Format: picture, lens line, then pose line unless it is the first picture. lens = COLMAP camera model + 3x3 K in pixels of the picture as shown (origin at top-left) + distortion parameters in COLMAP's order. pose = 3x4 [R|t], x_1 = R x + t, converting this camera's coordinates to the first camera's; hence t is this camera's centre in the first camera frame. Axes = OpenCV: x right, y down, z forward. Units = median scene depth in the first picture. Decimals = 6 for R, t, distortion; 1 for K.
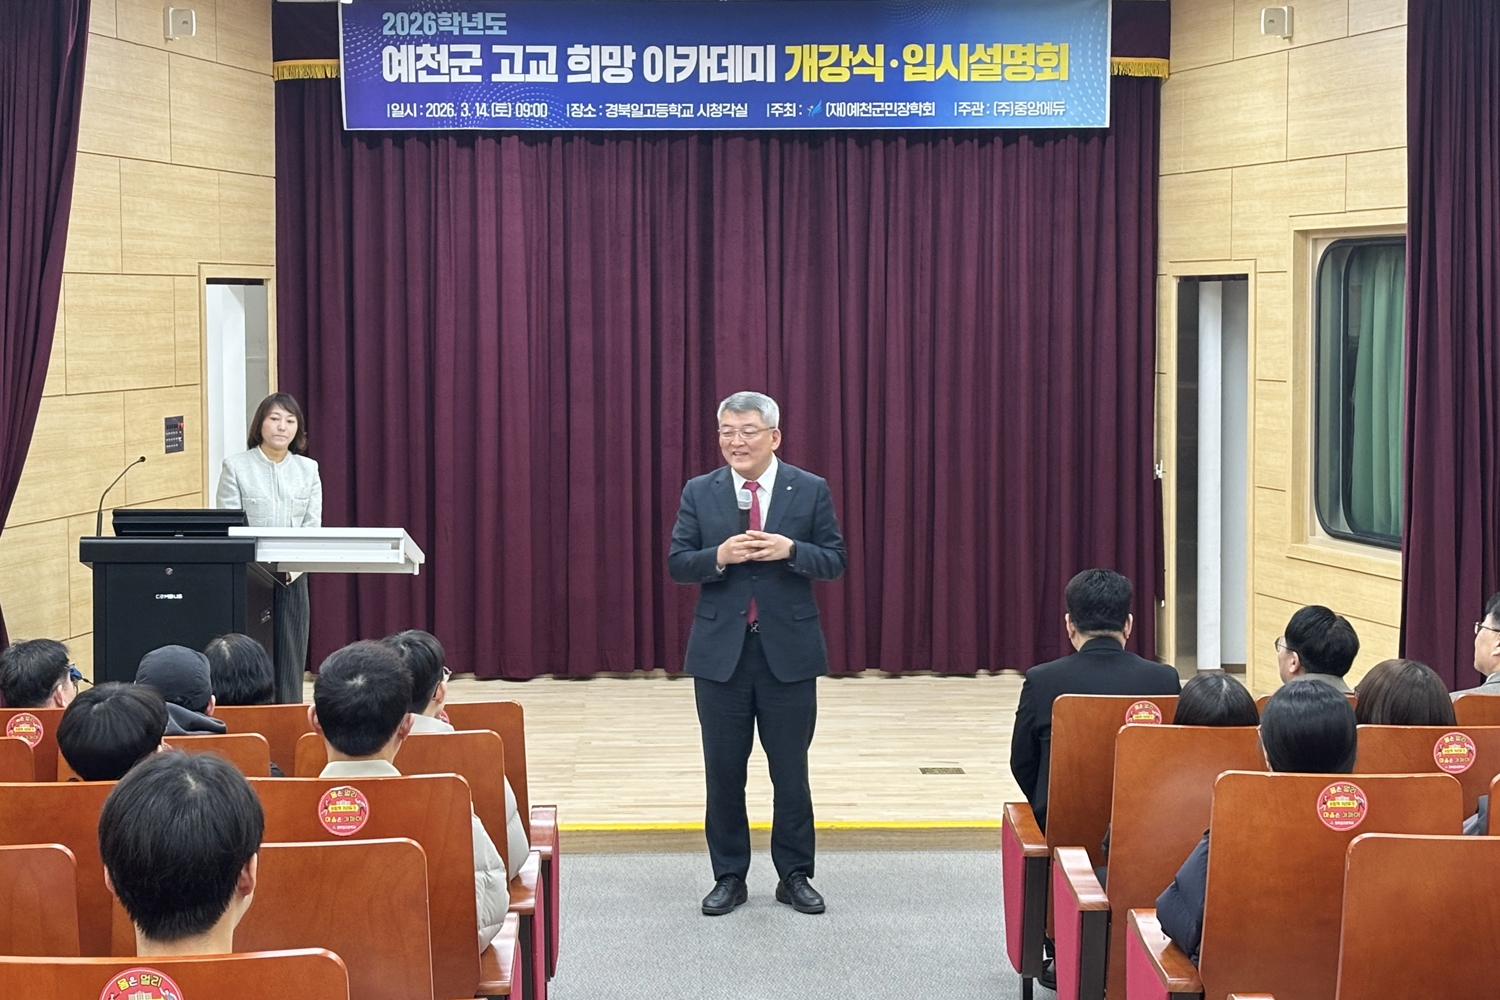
lens RADIAL K [[2834.3, 0, 741.8], [0, 2834.3, 432.9], [0, 0, 1]] dist [0.199585, -1.144512]
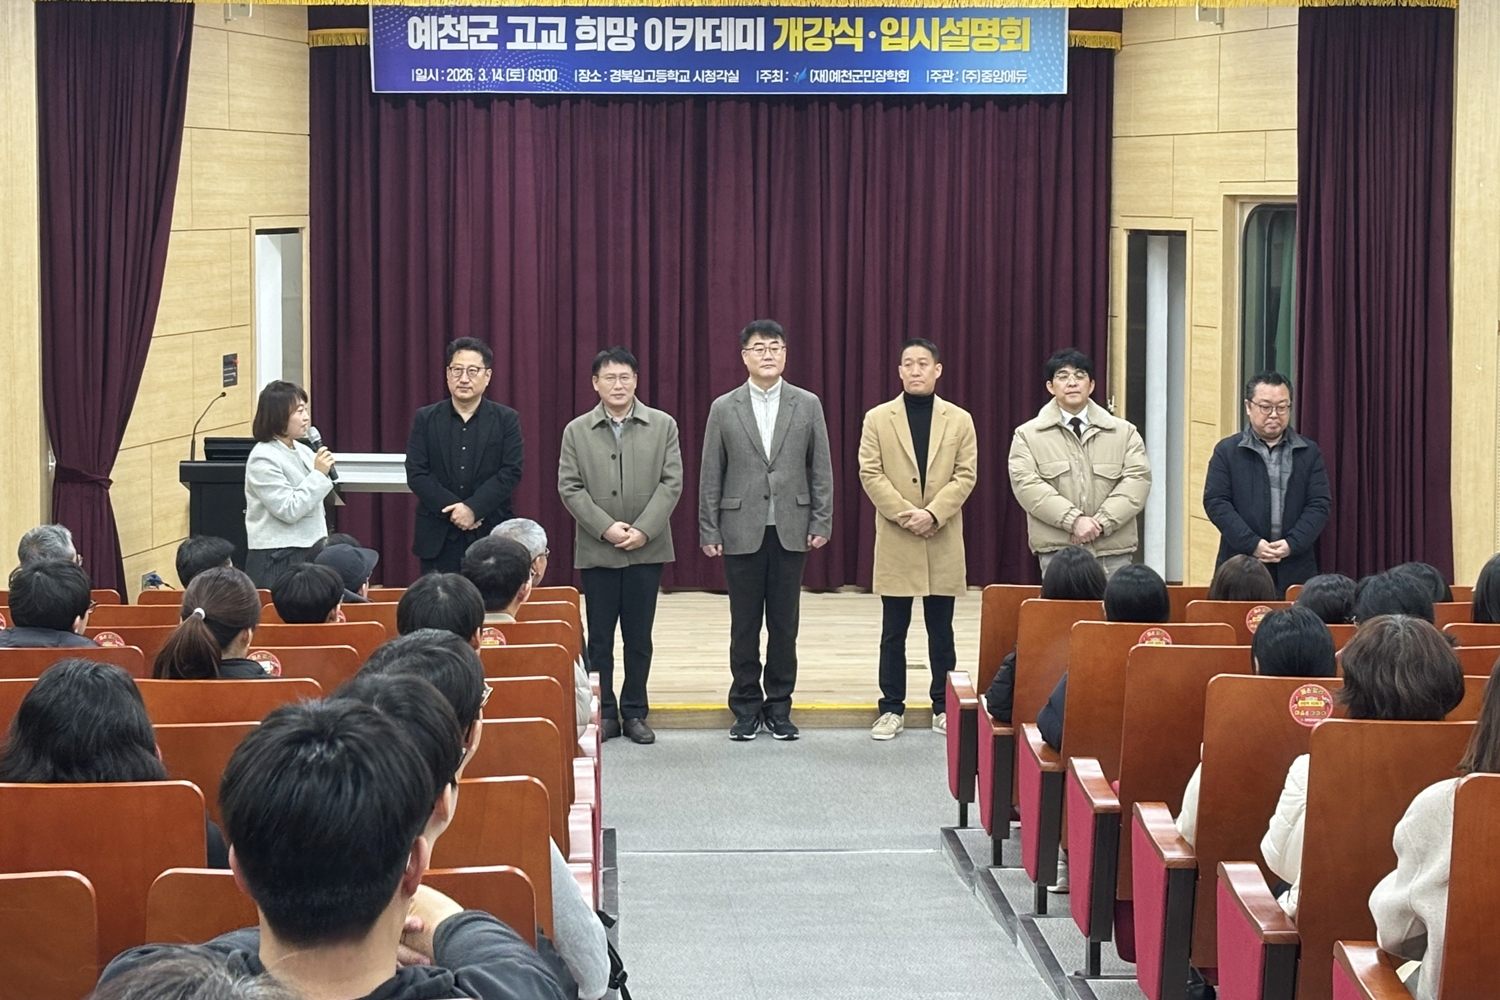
lens RADIAL K [[3855.1, 0, 750.0], [0, 3855.1, 500.0], [0, 0, 1]] dist [-0.007110, -0.407038]
pose [[0.999841, 0.004727, 0.017168, -0.018549], [-0.005505, 0.998946, 0.045575, -0.017756], [-0.016934, -0.045663, 0.998813, -0.498268]]
